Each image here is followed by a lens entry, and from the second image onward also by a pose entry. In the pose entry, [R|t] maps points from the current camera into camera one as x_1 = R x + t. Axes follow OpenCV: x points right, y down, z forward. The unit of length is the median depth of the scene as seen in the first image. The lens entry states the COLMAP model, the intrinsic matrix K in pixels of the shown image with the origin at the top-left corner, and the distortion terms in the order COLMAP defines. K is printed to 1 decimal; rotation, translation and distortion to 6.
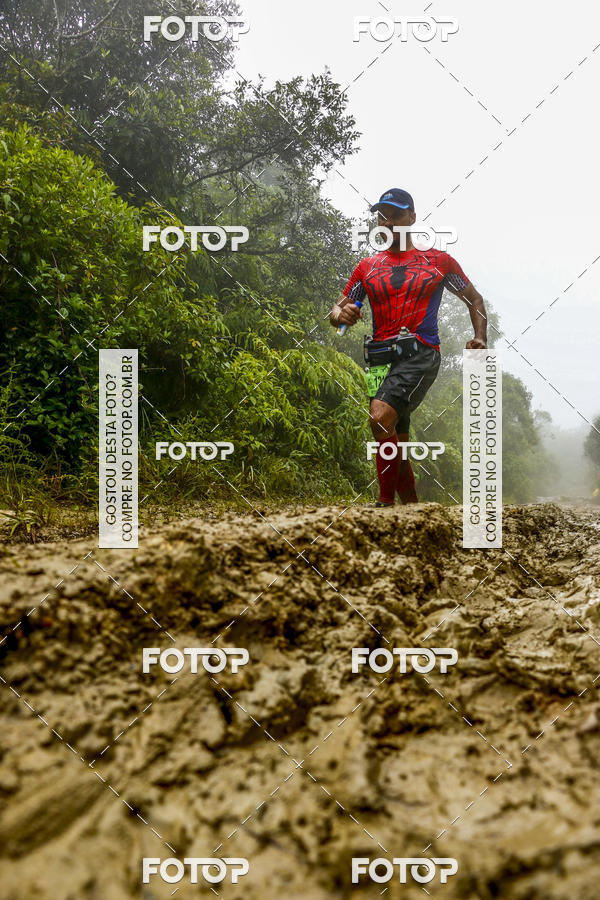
lens RADIAL K [[732.3, 0, 296.1], [0, 732.3, 461.3], [0, 0, 1]] dist [-0.182264, 0.148361]
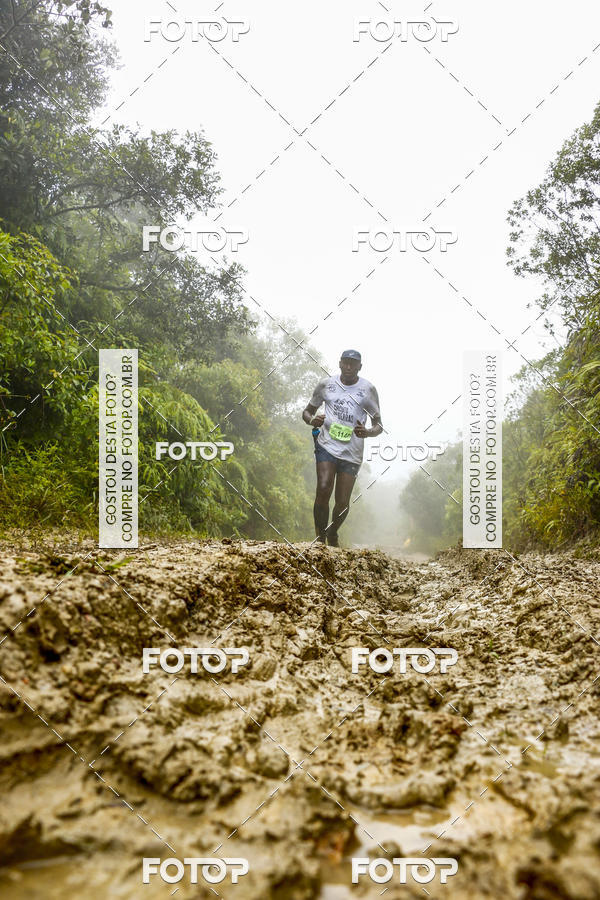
lens RADIAL K [[732.3, 0, 290.7], [0, 732.3, 455.5], [0, 0, 1]] dist [-0.182264, 0.148361]
pose [[0.968992, 0.083672, 0.232494, -0.132174], [-0.069701, 0.995269, -0.067687, -0.003849], [-0.237058, 0.049384, 0.970240, -0.198141]]
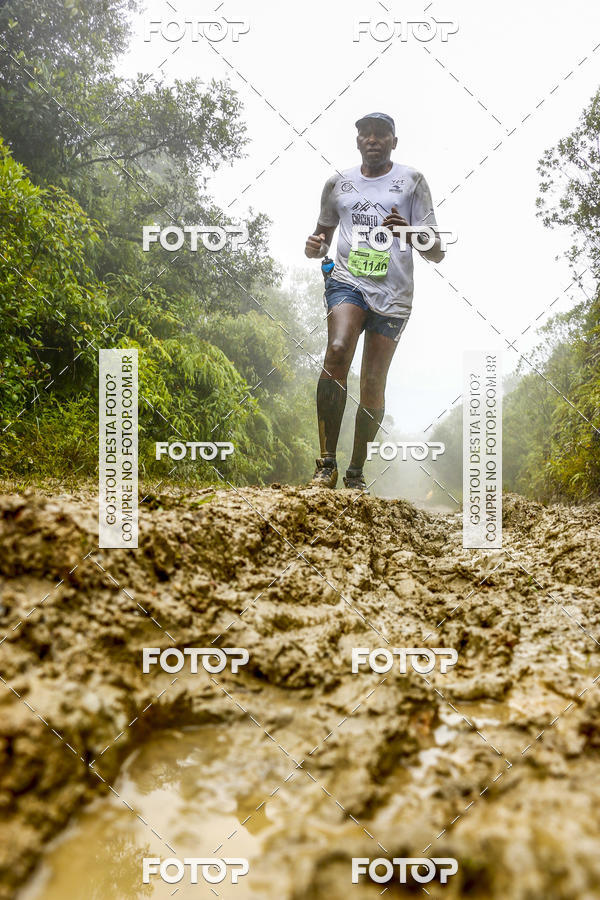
lens RADIAL K [[732.3, 0, 291.0], [0, 732.3, 455.4], [0, 0, 1]] dist [-0.182264, 0.148361]
pose [[0.975282, 0.072724, 0.208652, -0.164263], [-0.074332, 0.997234, -0.000132, 0.002586], [-0.208084, -0.015381, 0.977990, -0.230322]]
